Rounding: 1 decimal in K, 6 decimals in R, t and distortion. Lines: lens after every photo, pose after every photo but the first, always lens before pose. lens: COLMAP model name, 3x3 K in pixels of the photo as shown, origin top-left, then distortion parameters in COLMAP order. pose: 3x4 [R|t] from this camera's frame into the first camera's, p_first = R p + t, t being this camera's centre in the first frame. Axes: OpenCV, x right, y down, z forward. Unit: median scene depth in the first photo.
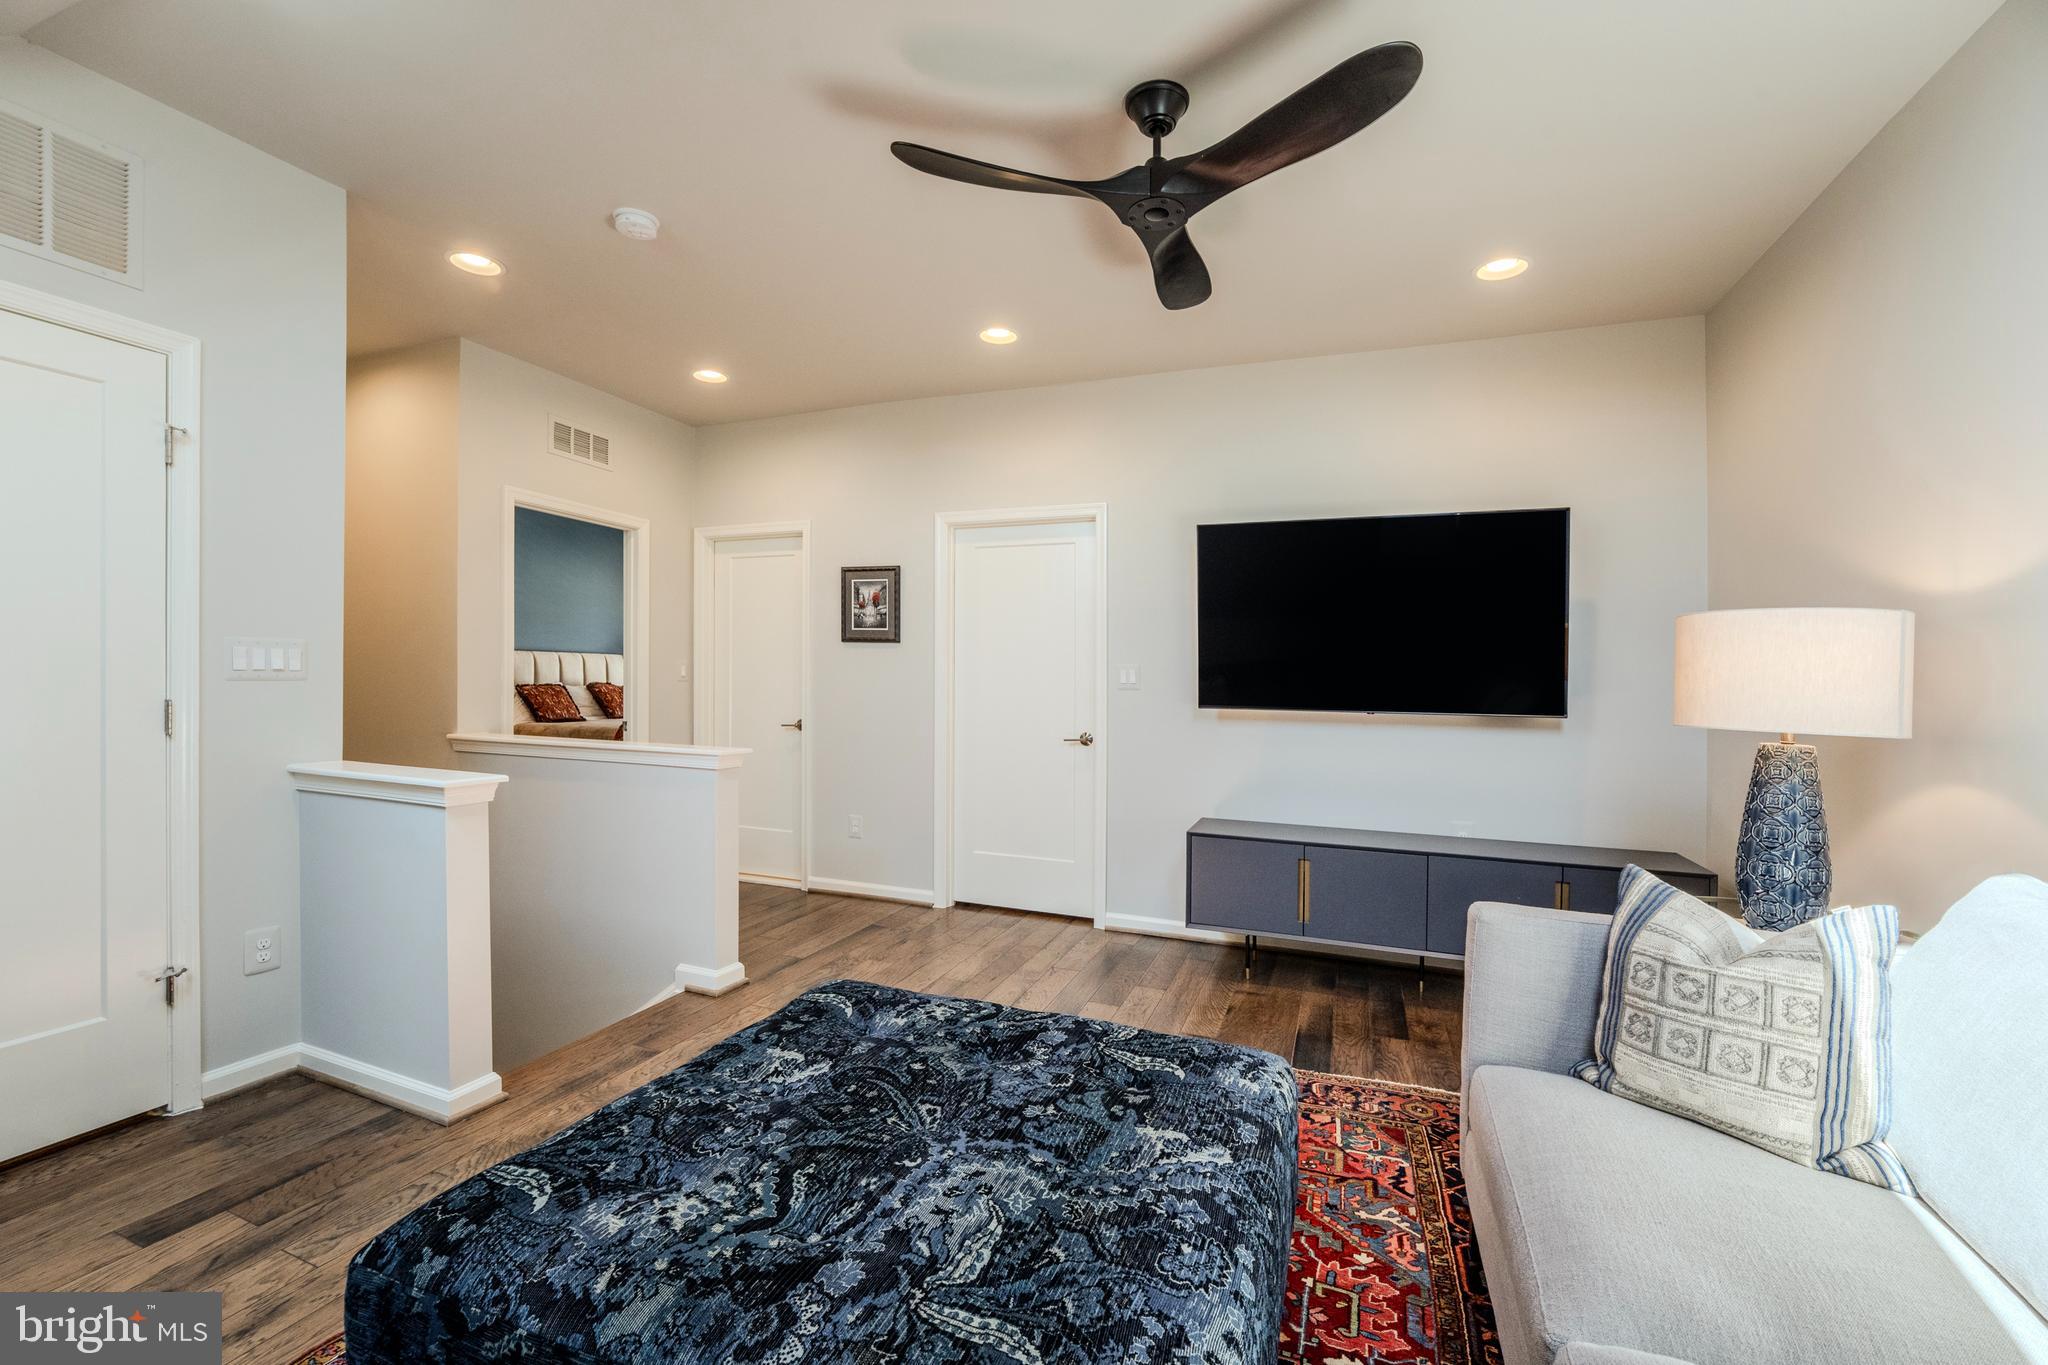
lens RADIAL K [[839.1, 0, 1021.9], [0, 839.1, 680.8], [0, 0, 1]] dist [-0.021514, 0.001323]
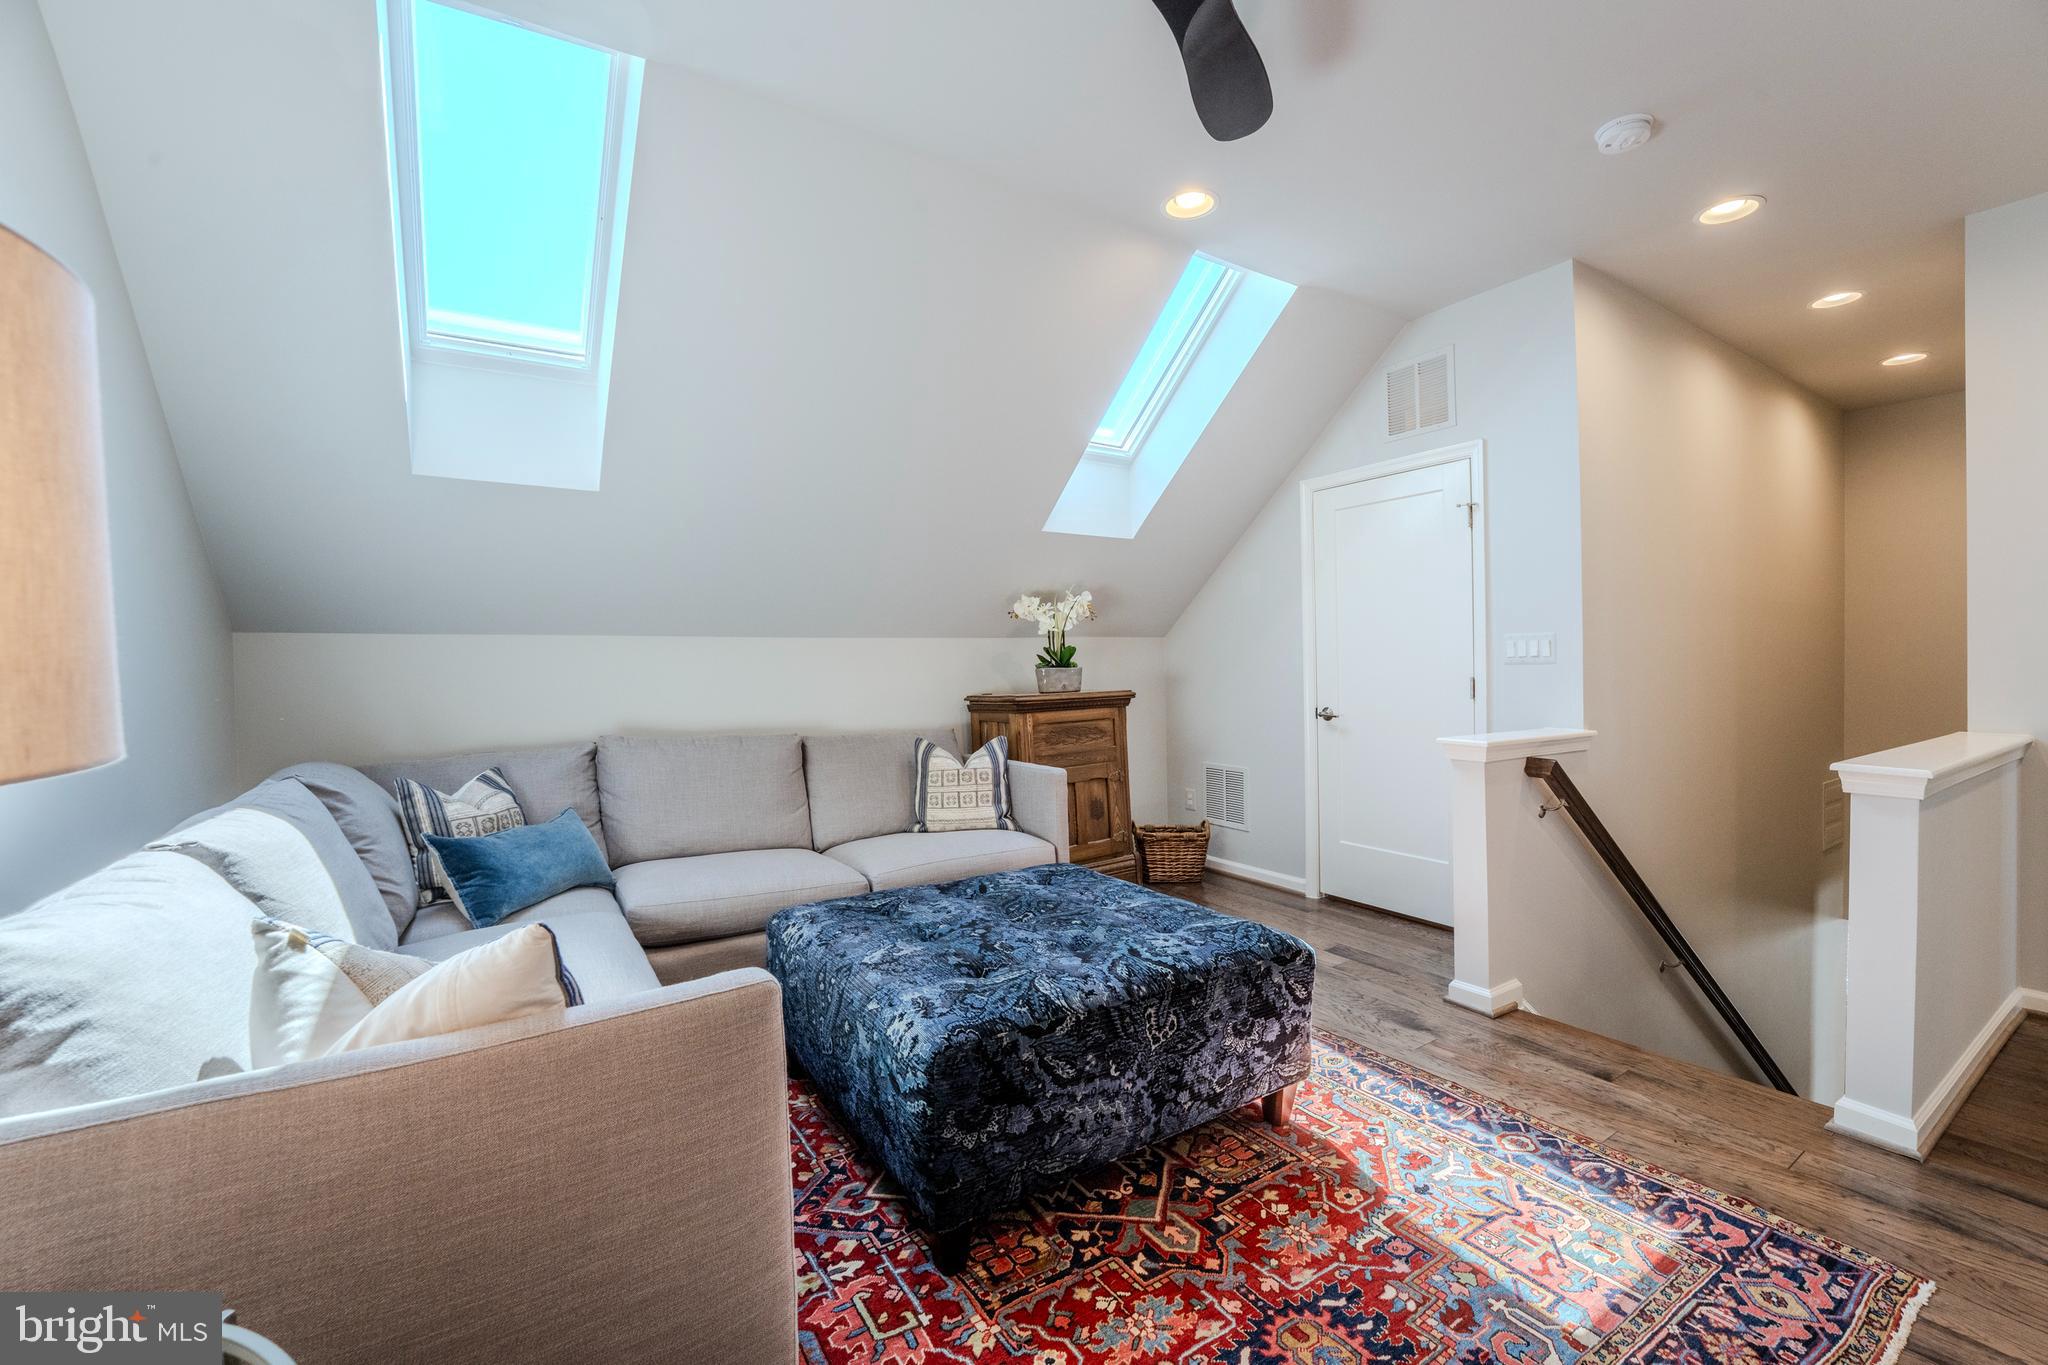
lens RADIAL K [[839.1, 0, 1025.5], [0, 839.1, 684.8], [0, 0, 1]] dist [-0.021514, 0.001323]
pose [[-0.577989, 0.005430, -0.816026, 1.047108], [0.001235, 0.999983, 0.005779, 0.037143], [0.816043, 0.002332, -0.577986, 1.662932]]
